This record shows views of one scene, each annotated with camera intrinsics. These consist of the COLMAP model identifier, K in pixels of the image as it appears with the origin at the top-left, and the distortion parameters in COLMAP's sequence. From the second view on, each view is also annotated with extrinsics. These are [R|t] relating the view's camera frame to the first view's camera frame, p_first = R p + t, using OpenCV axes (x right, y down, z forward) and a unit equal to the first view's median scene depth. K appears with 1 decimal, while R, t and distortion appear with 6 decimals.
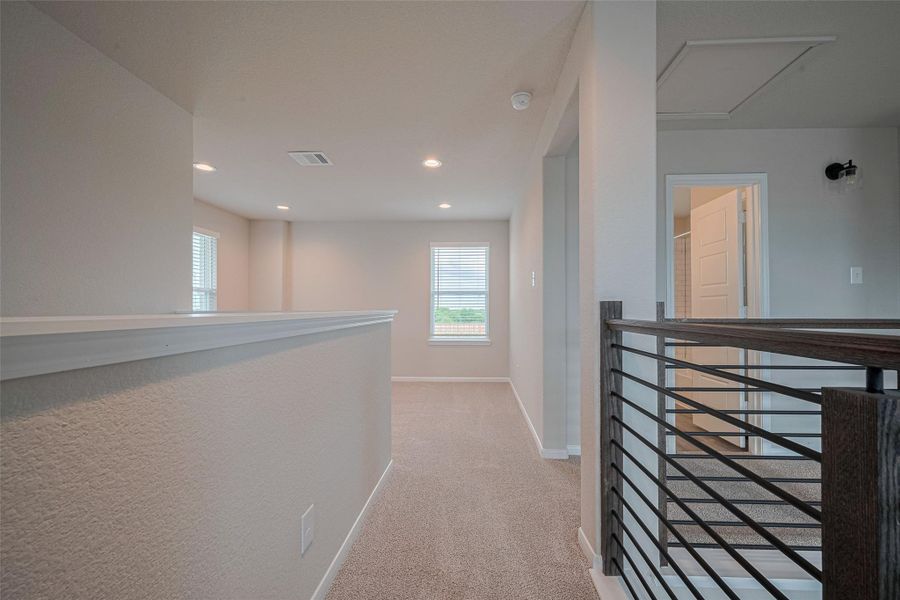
lens RADIAL K [[457.9, 0, 476.7], [0, 457.9, 310.9], [0, 0, 1]] dist [-0.000414, -0.000081]
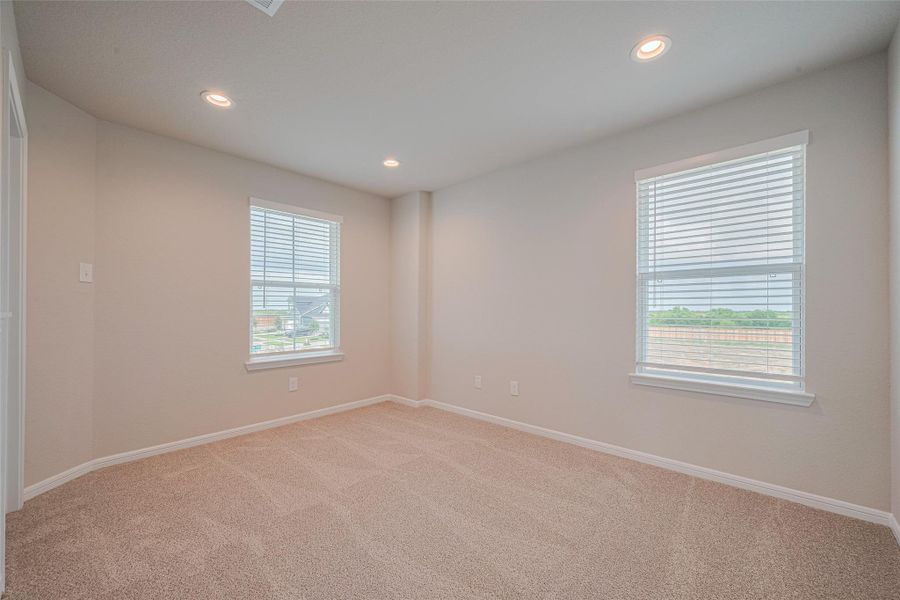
lens RADIAL K [[361.1, 0, 448.1], [0, 361.1, 315.8], [0, 0, 1]] dist [-0.000632, 0.000021]
pose [[0.732638, 0.015321, -0.680446, 0.013200], [-0.005438, 0.999846, 0.016658, -0.003906], [0.680597, -0.008504, 0.732609, 0.591202]]
